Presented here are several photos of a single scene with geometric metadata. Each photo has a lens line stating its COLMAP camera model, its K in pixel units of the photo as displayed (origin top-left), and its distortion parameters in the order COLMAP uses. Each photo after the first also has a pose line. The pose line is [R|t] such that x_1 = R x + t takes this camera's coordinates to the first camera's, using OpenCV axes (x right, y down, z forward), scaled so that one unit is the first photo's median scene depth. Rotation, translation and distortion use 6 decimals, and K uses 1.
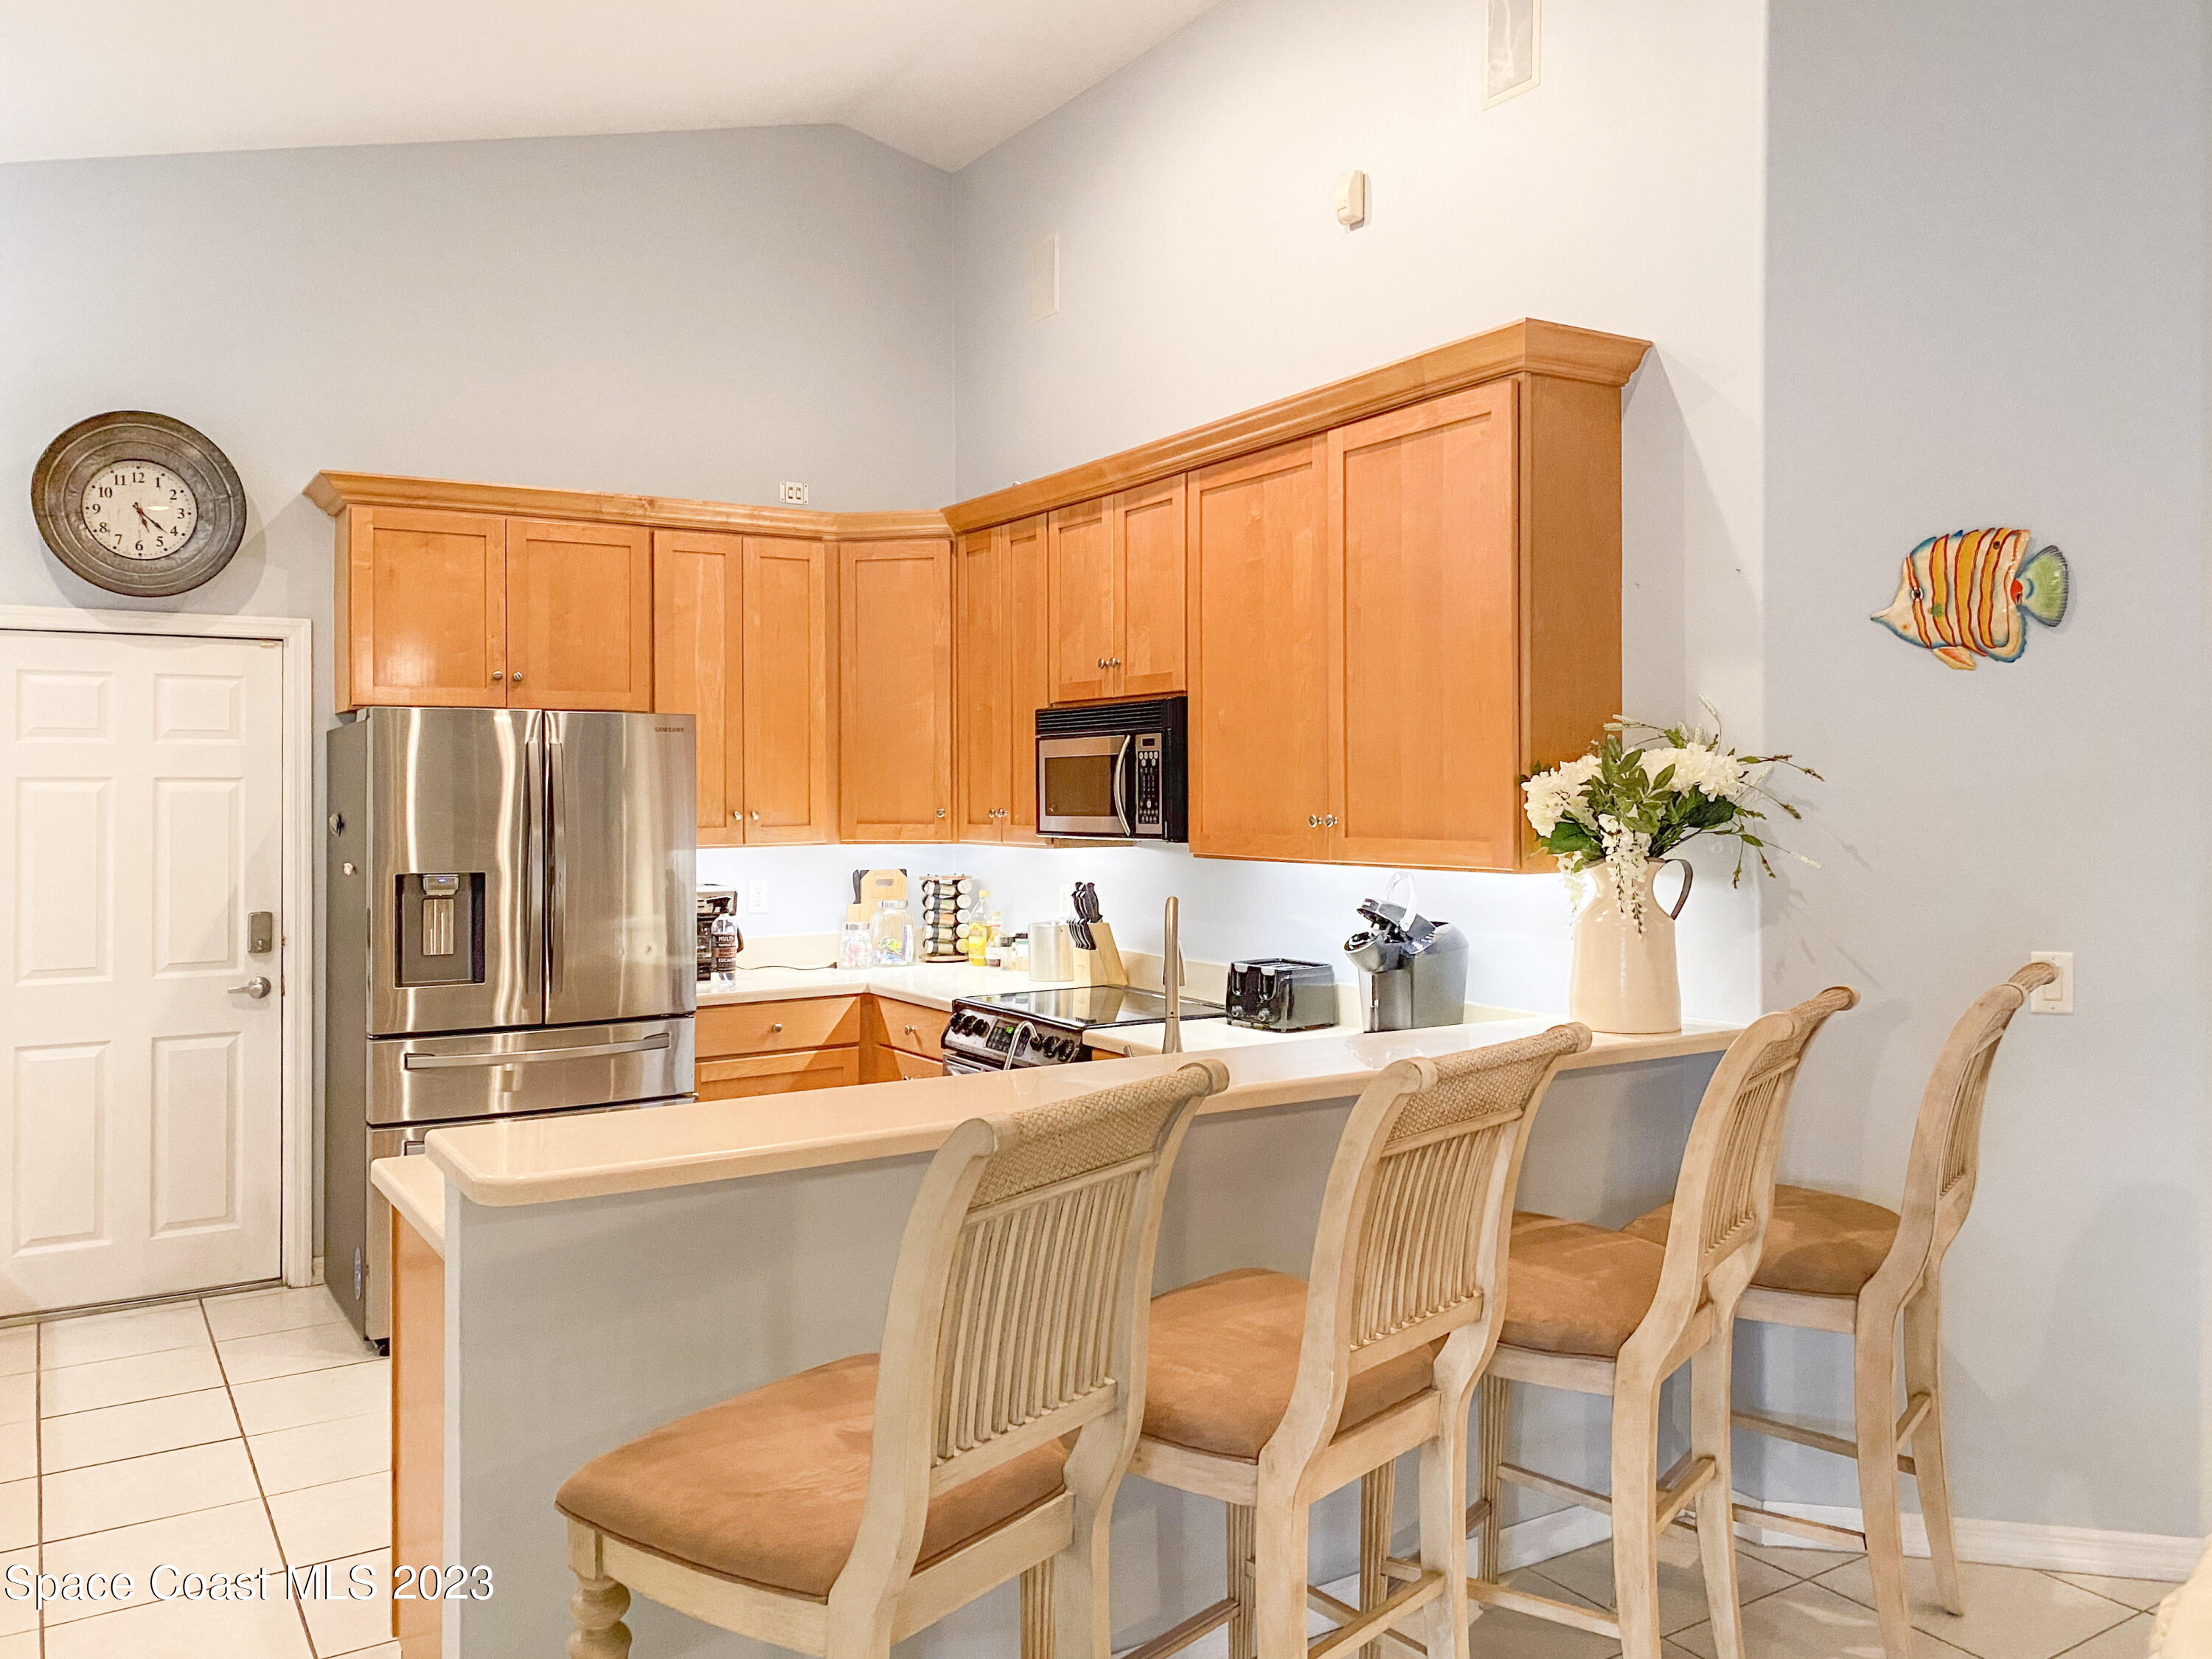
lens RADIAL K [[1736.5, 0, 831.0], [0, 1736.5, 761.1], [0, 0, 1]] dist [0.005958, 0.001727]
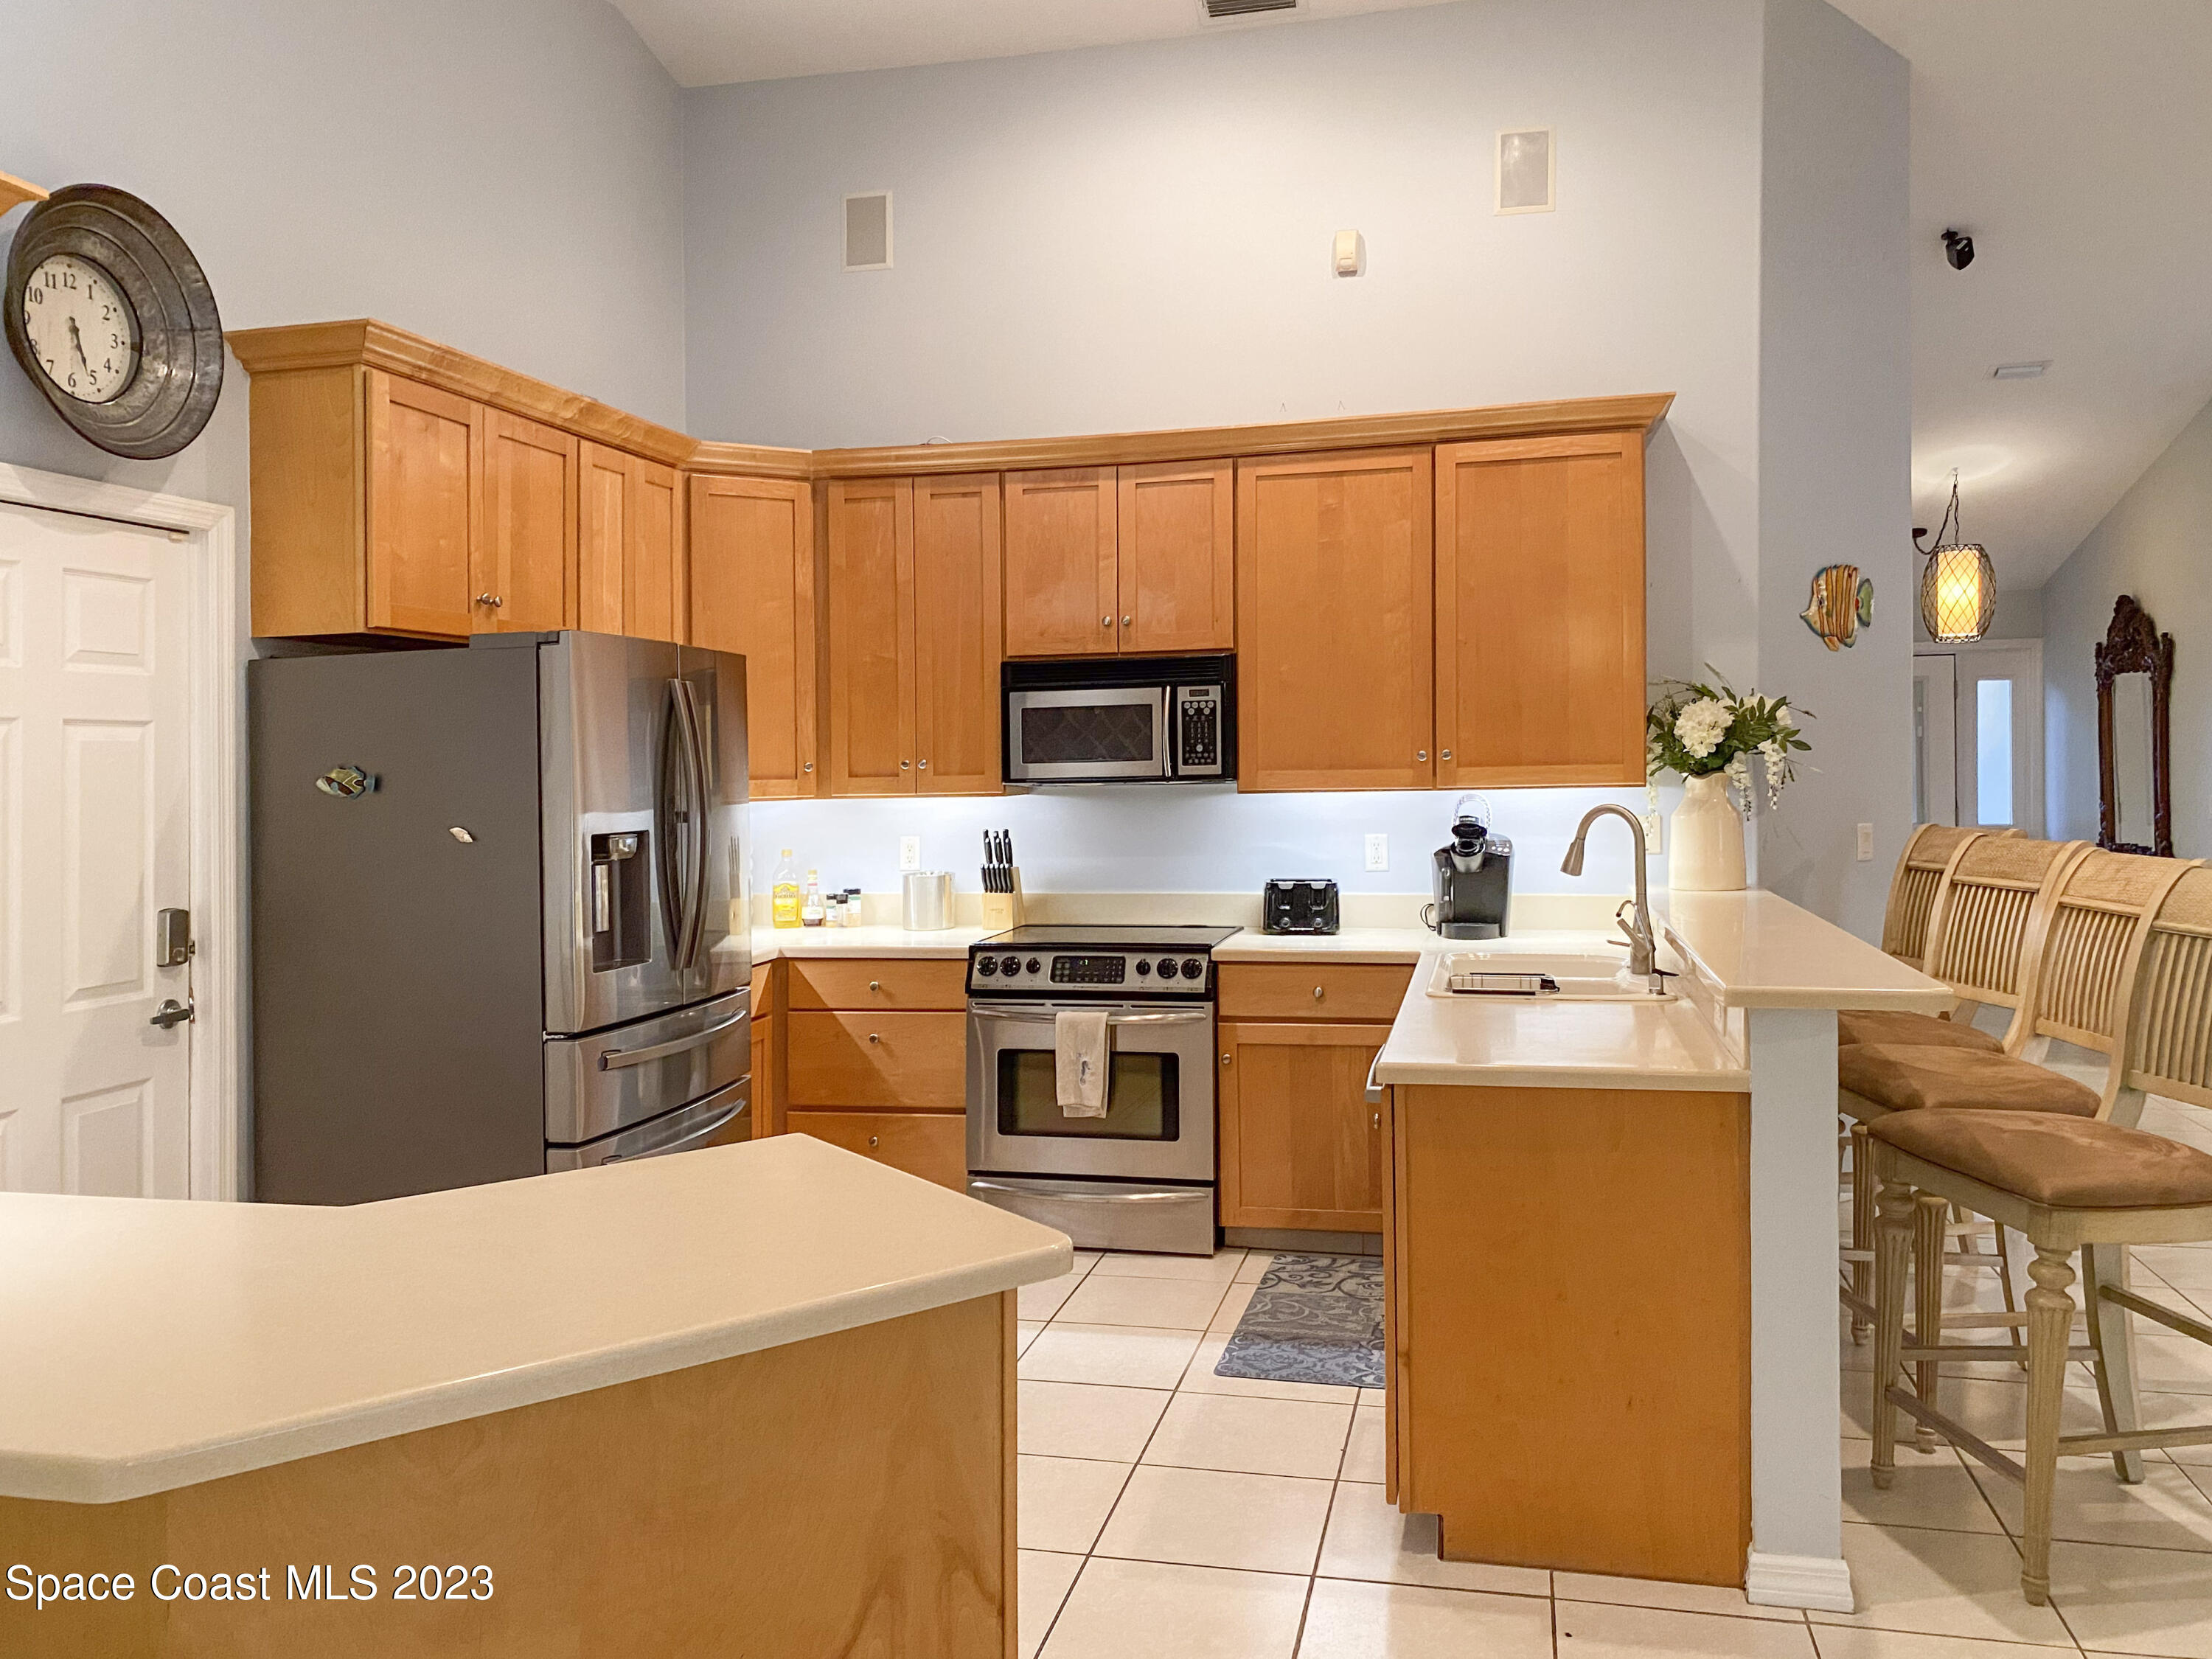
lens RADIAL K [[1839.9, 0, 1102.7], [0, 1839.9, 720.4], [0, 0, 1]] dist [0.000615, 0.002370]
pose [[0.682312, 0.009457, 0.731000, -0.645363], [0.001481, 0.999896, -0.014318, 0.021018], [-0.731060, 0.010852, 0.682227, 0.207442]]
